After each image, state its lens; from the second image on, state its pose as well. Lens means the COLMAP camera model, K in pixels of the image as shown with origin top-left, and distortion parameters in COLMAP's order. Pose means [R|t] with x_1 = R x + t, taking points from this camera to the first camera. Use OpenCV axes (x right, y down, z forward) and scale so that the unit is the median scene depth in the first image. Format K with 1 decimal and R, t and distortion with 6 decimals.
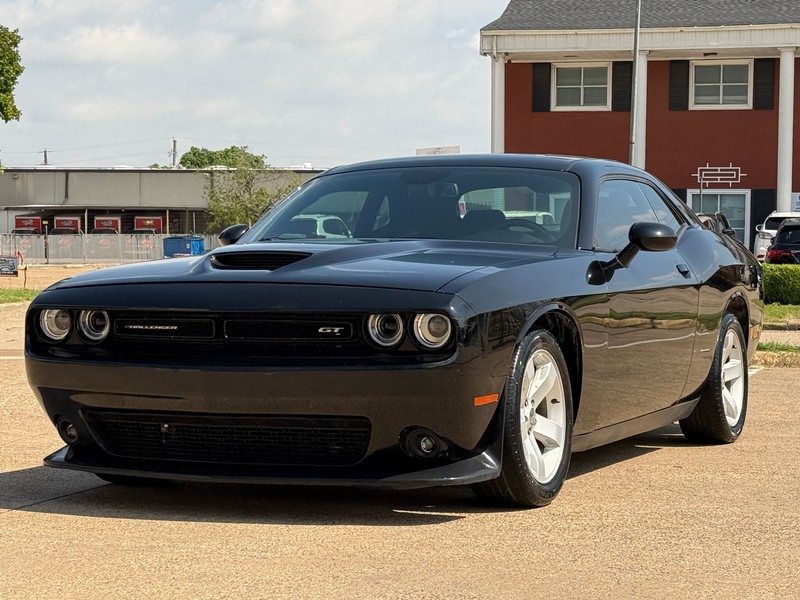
lens RADIAL K [[1915.6, 0, 402.0], [0, 1915.6, 301.9], [0, 0, 1]] dist [0.093258, 0.000000]
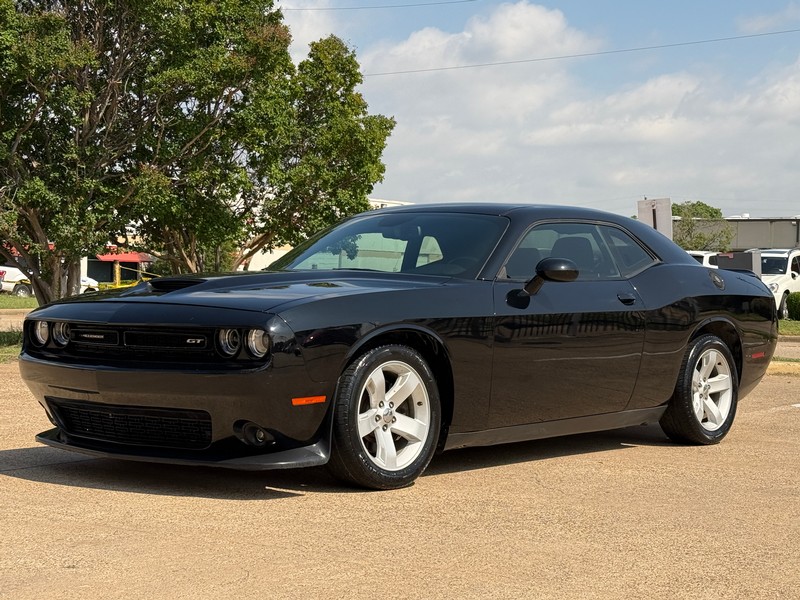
lens RADIAL K [[1445.1, 0, 401.5], [0, 1445.1, 285.3], [0, 0, 1]] dist [0.085869, 0.000000]
pose [[0.955392, 0.009227, -0.295197, 0.366287], [-0.016248, 0.999640, -0.021340, -0.003881], [0.294894, 0.025184, 0.955198, 0.123551]]
